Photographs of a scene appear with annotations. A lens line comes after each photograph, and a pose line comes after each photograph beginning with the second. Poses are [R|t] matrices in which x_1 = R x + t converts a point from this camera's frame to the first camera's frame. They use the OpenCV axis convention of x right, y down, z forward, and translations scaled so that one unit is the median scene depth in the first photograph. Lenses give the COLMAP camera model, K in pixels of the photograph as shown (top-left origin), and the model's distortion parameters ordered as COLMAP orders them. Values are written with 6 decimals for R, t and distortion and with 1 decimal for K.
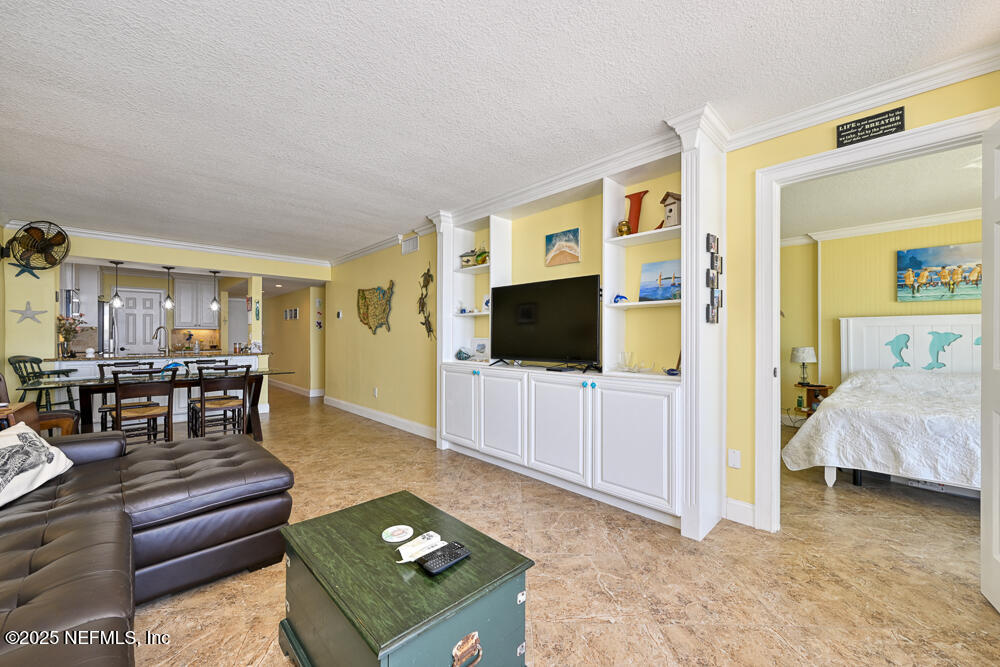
lens RADIAL K [[394.0, 0, 504.6], [0, 394.0, 334.9], [0, 0, 1]] dist [-0.000579, -0.000218]
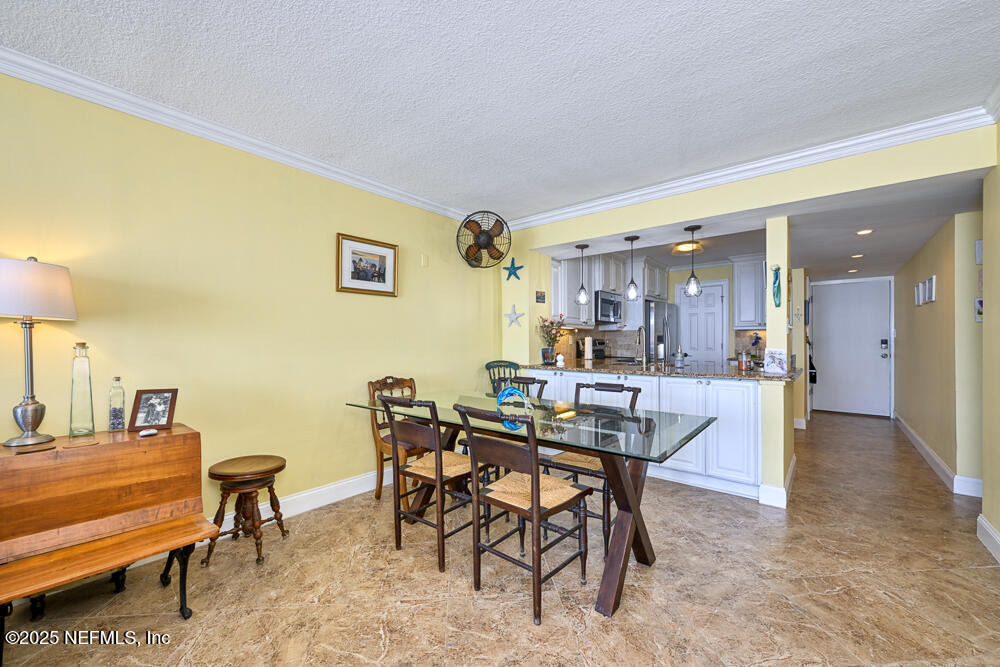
lens RADIAL K [[394.0, 0, 503.0], [0, 394.0, 339.6], [0, 0, 1]] dist [-0.000579, -0.000218]
pose [[0.105585, -0.001831, -0.994409, -0.245526], [0.005344, 0.999985, -0.001274, 0.002322], [0.994396, -0.005180, 0.105594, 0.836226]]
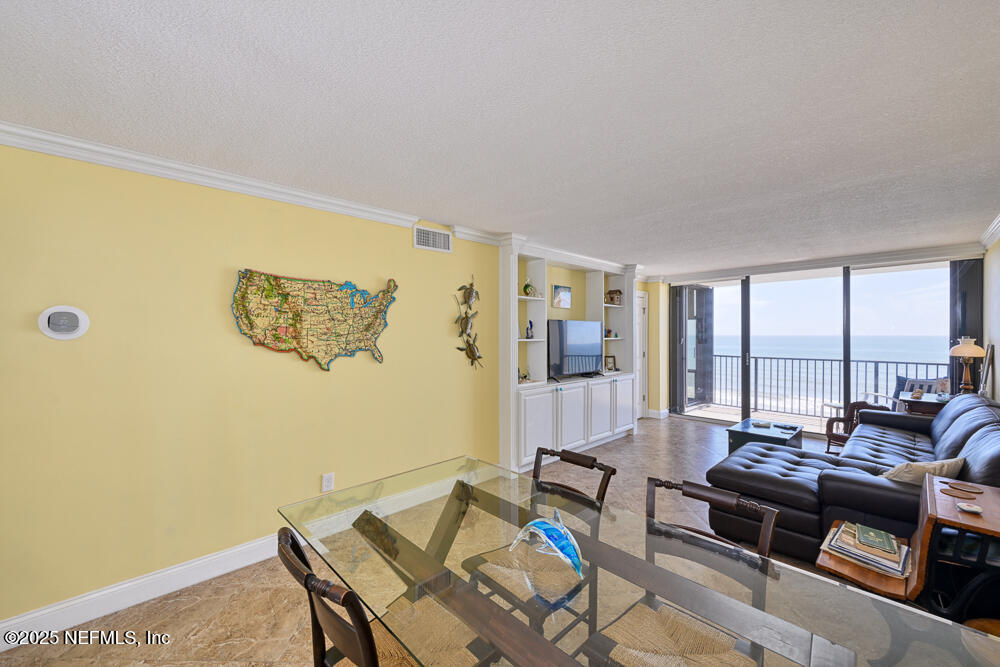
lens RADIAL K [[394.0, 0, 500.0], [0, 394.0, 337.9], [0, 0, 1]] dist [-0.000579, -0.000218]
pose [[-0.001372, -0.008902, 0.999959, -1.031990], [0.000540, 0.999960, 0.008903, -0.059919], [-0.999999, 0.000552, -0.001367, 0.949492]]
